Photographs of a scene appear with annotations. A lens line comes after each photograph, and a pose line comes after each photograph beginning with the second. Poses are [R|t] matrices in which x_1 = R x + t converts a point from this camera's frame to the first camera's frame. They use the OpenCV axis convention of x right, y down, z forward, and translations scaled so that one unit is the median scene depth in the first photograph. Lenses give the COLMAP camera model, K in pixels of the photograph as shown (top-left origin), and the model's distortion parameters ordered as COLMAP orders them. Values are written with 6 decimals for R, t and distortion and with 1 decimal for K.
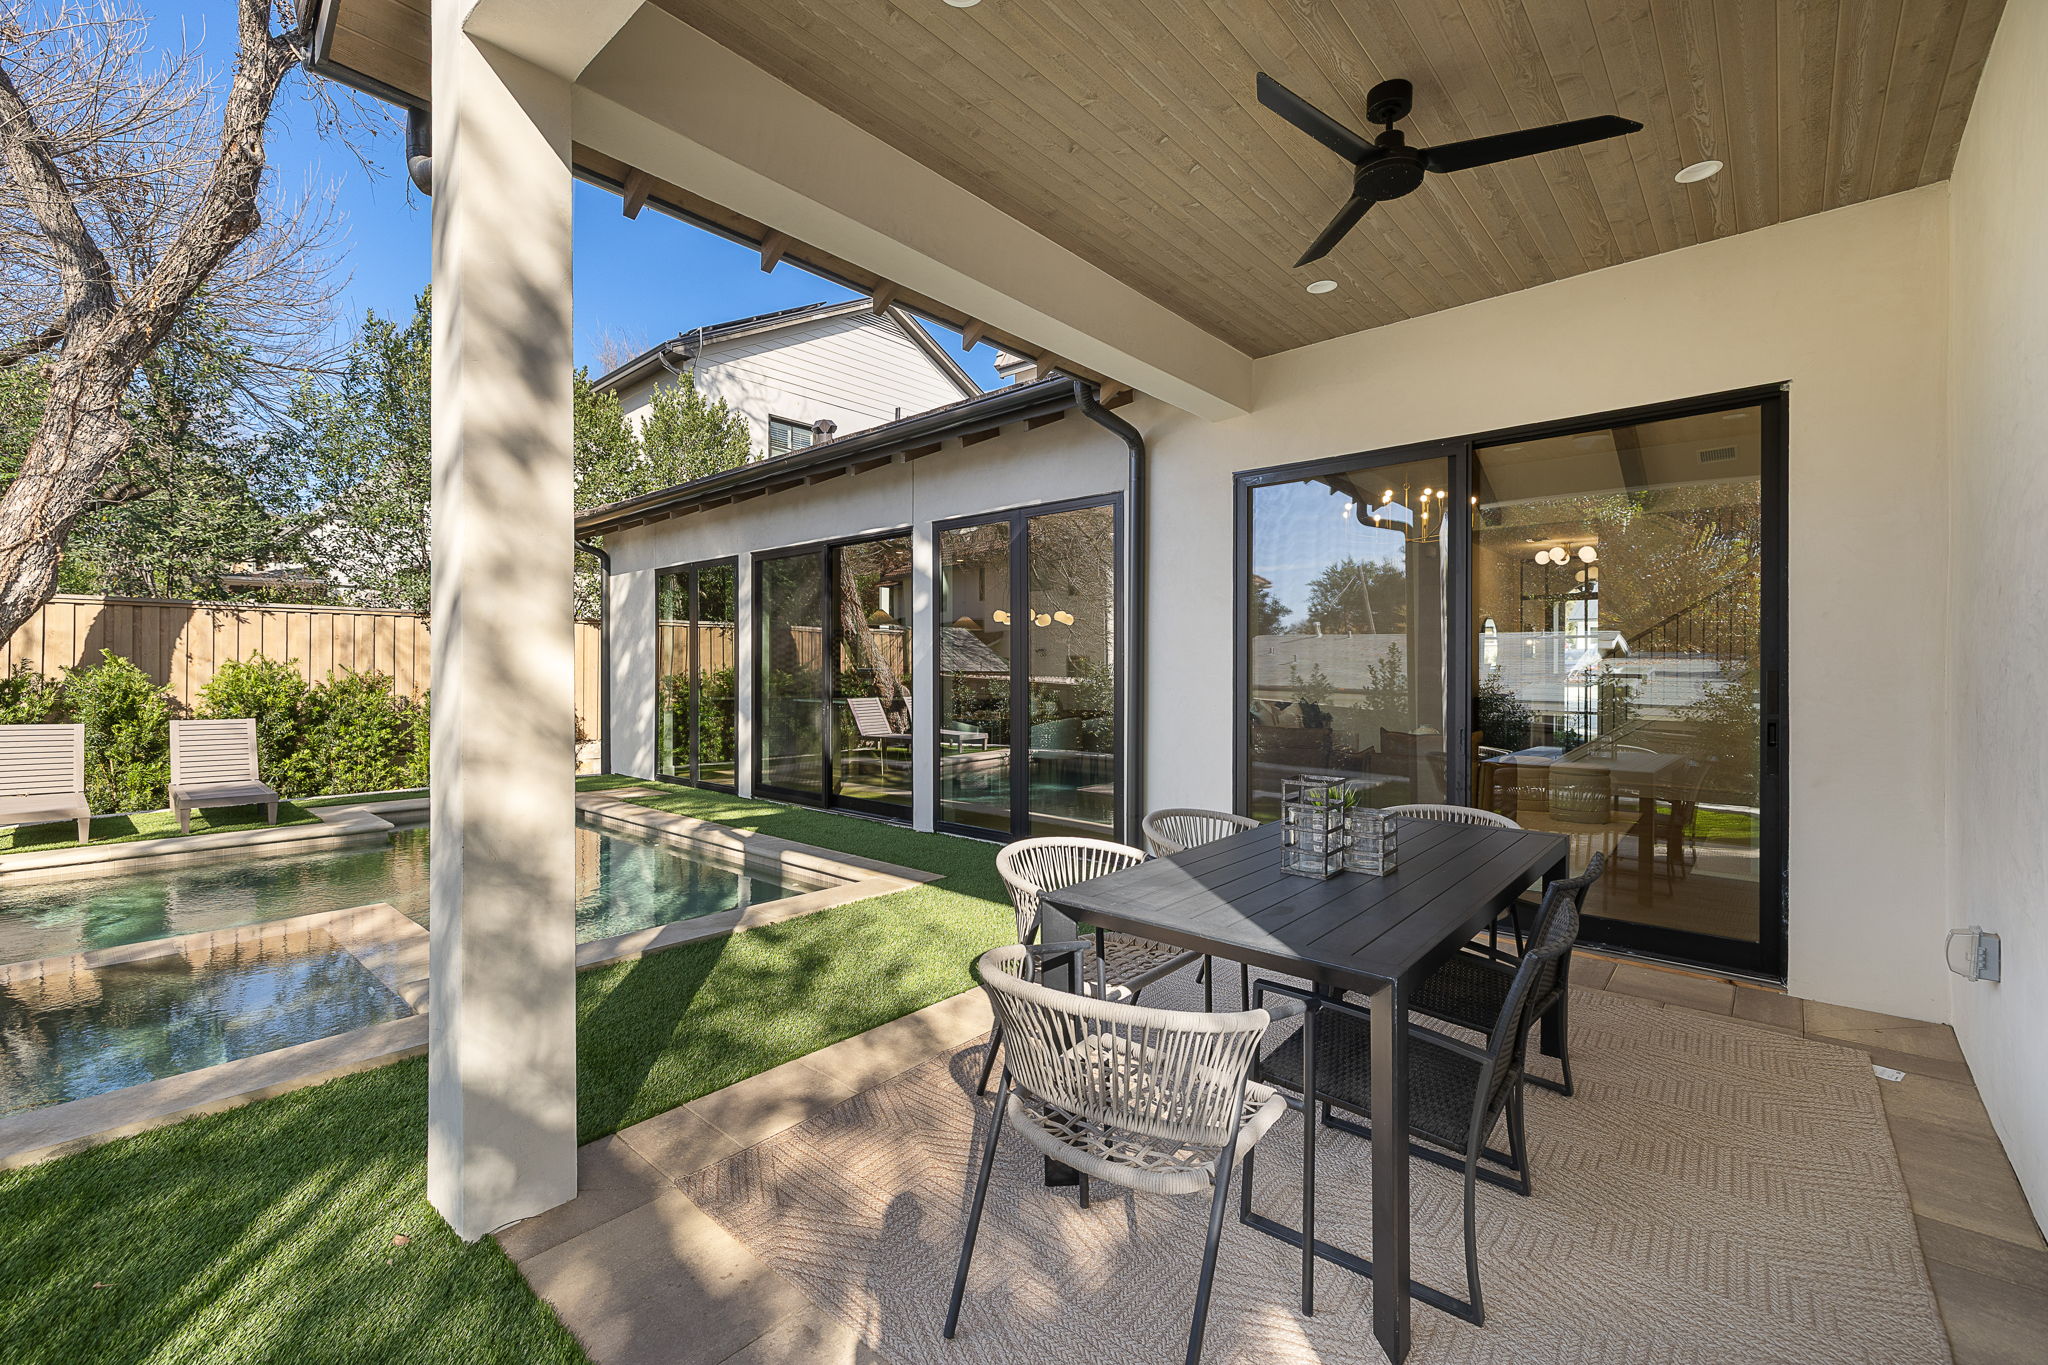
lens RADIAL K [[872.3, 0, 1026.8], [0, 872.3, 673.3], [0, 0, 1]] dist [-0.000368, -0.000045]
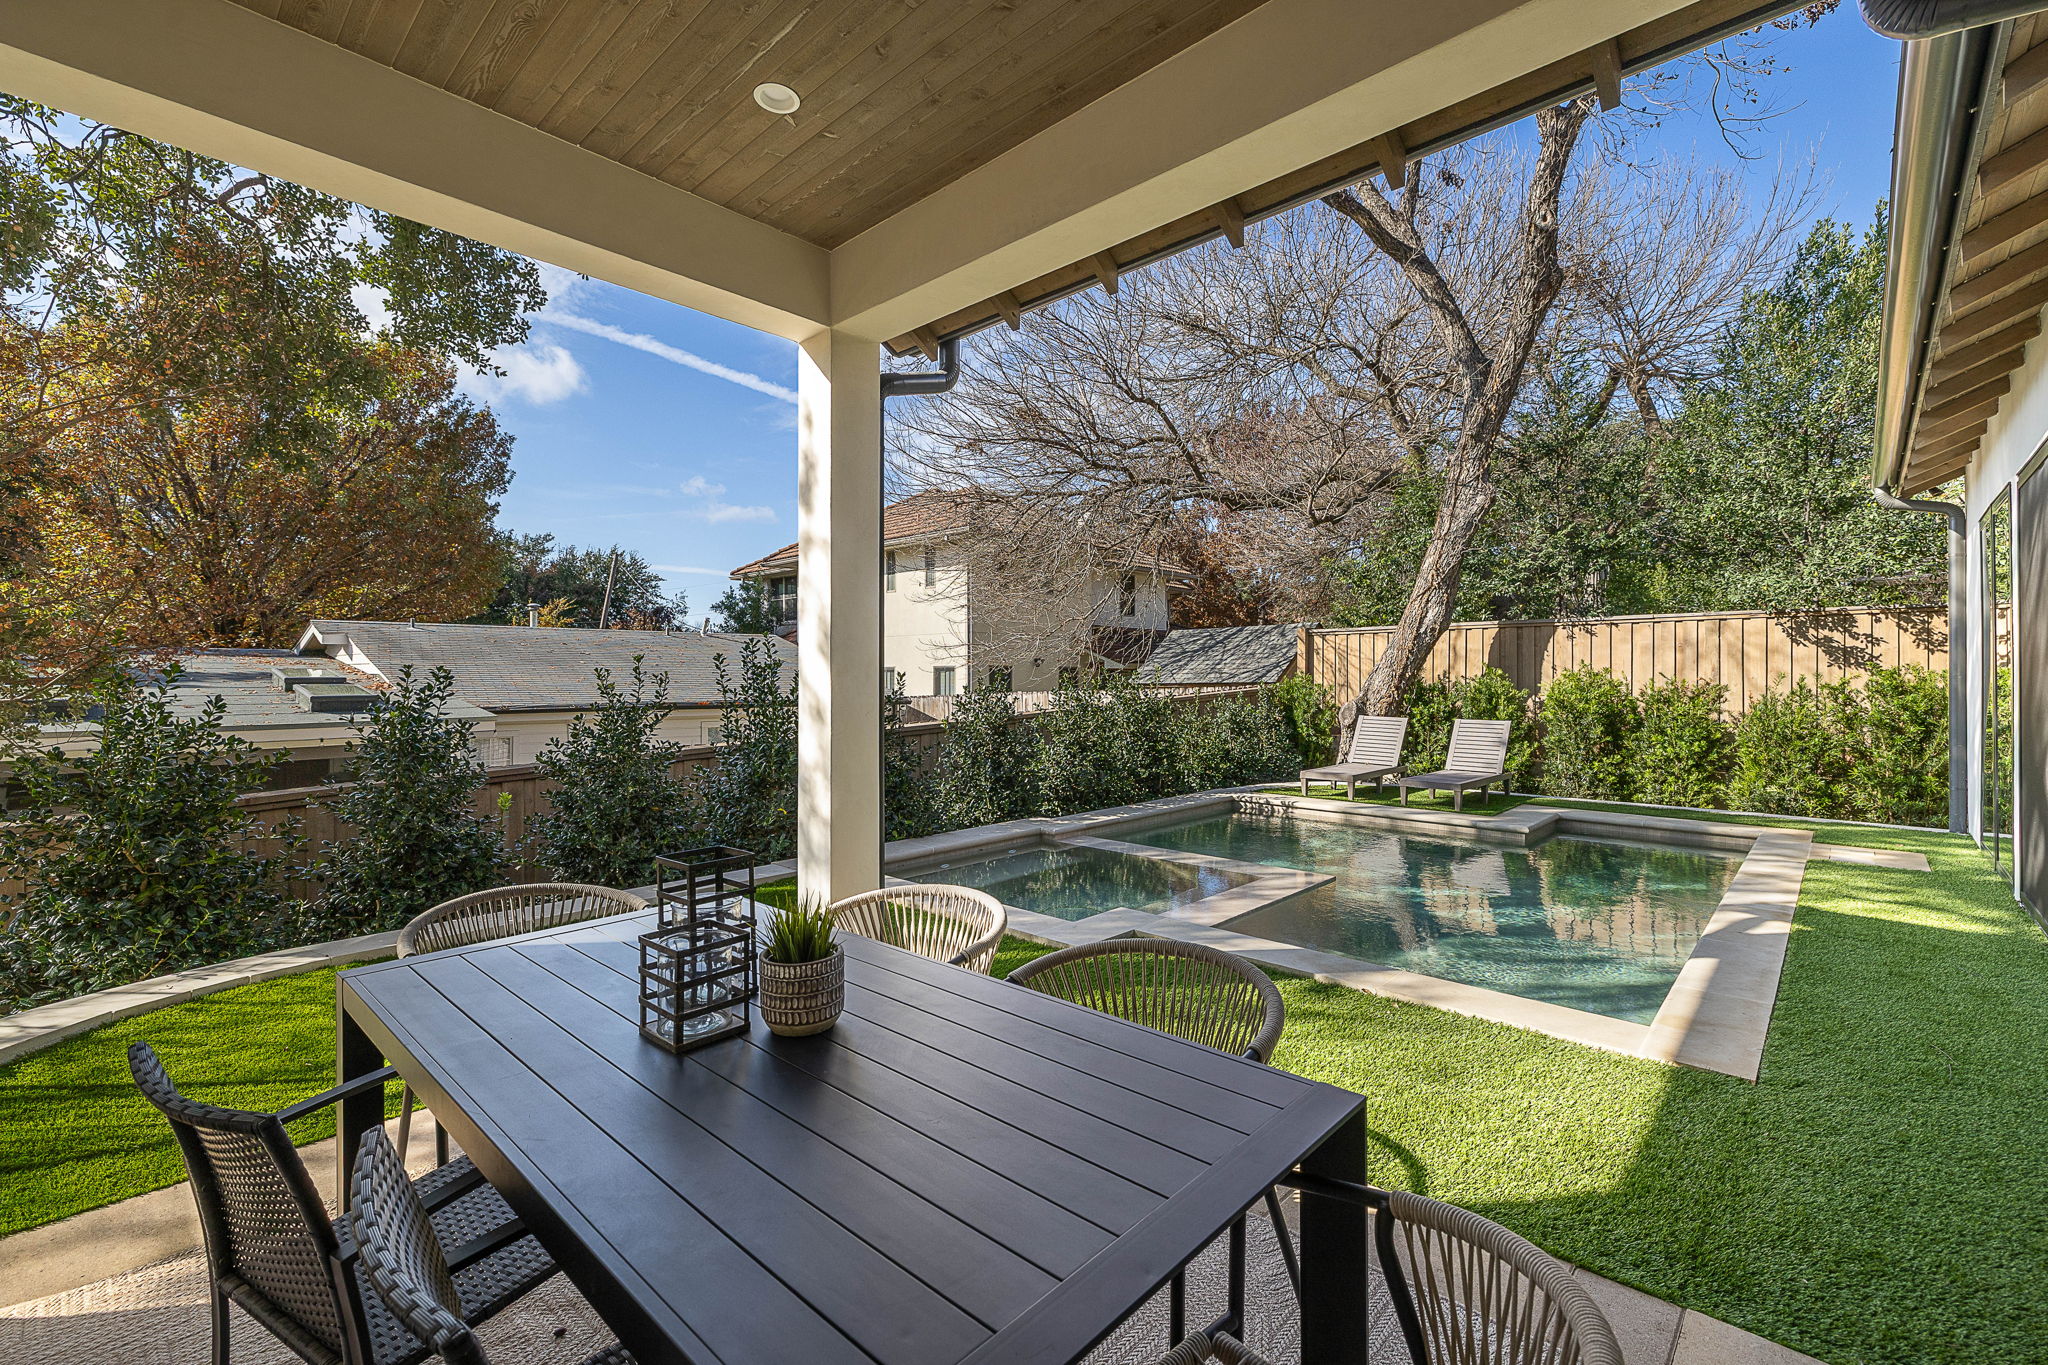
lens RADIAL K [[869.9, 0, 1006.3], [0, 869.9, 686.4], [0, 0, 1]] dist [-0.000730, -0.000185]
pose [[-0.036751, 0.010861, -0.999265, 0.267431], [-0.001945, 0.999938, 0.010939, -0.005240], [0.999323, 0.002345, -0.036728, 0.336326]]
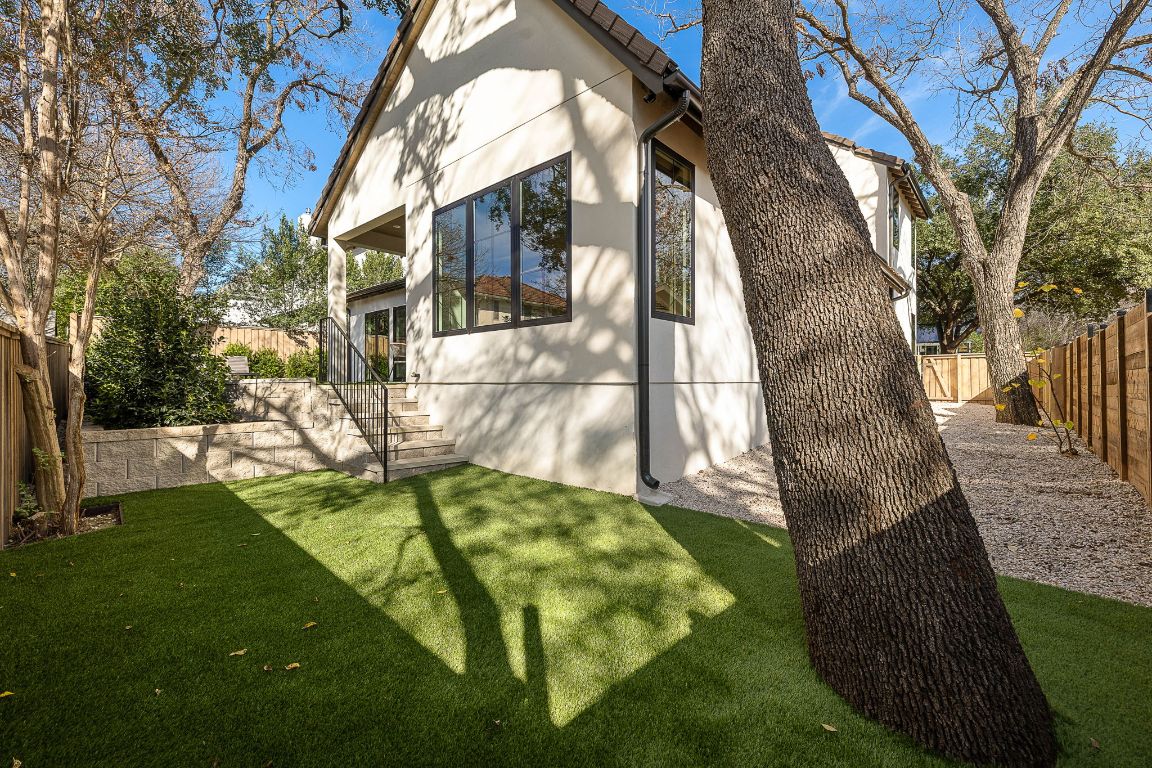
lens RADIAL K [[490.7, 0, 577.6], [0, 490.7, 378.8], [0, 0, 1]] dist [-0.000368, -0.000045]
pose [[0.999933, -0.001210, -0.011472, 0.383818], [0.001081, 0.999937, -0.011182, 0.144689], [0.011484, 0.011168, 0.999872, -0.799683]]
